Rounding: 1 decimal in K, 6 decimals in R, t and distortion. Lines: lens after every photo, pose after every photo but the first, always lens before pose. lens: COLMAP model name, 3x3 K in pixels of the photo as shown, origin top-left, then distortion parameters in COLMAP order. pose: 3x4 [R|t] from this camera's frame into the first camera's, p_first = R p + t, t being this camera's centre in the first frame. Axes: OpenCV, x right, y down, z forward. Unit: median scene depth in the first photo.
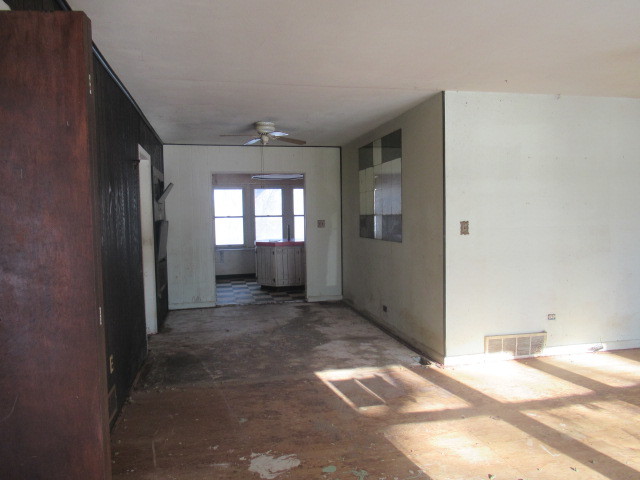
lens RADIAL K [[473.4, 0, 320.0], [0, 473.4, 240.0], [0, 0, 1]] dist [-0.008174, -0.004397]
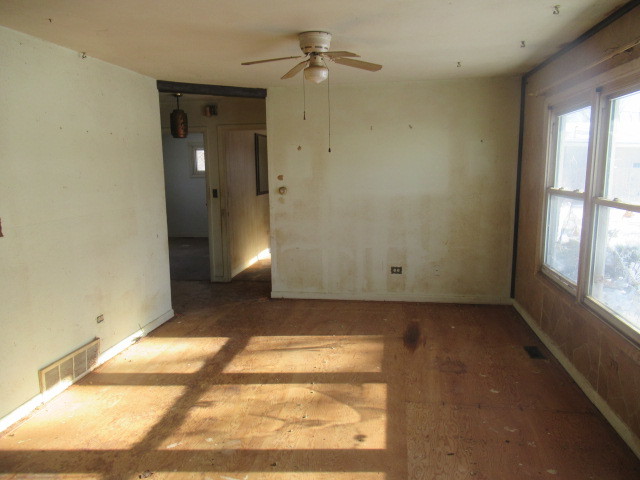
lens RADIAL K [[473.4, 0, 320.0], [0, 473.4, 240.0], [0, 0, 1]] dist [-0.008174, -0.004397]
pose [[0.376943, -0.132492, 0.916711, -0.133341], [0.057752, 0.991153, 0.119504, -0.061403], [-0.924434, 0.007895, 0.381260, 0.313034]]
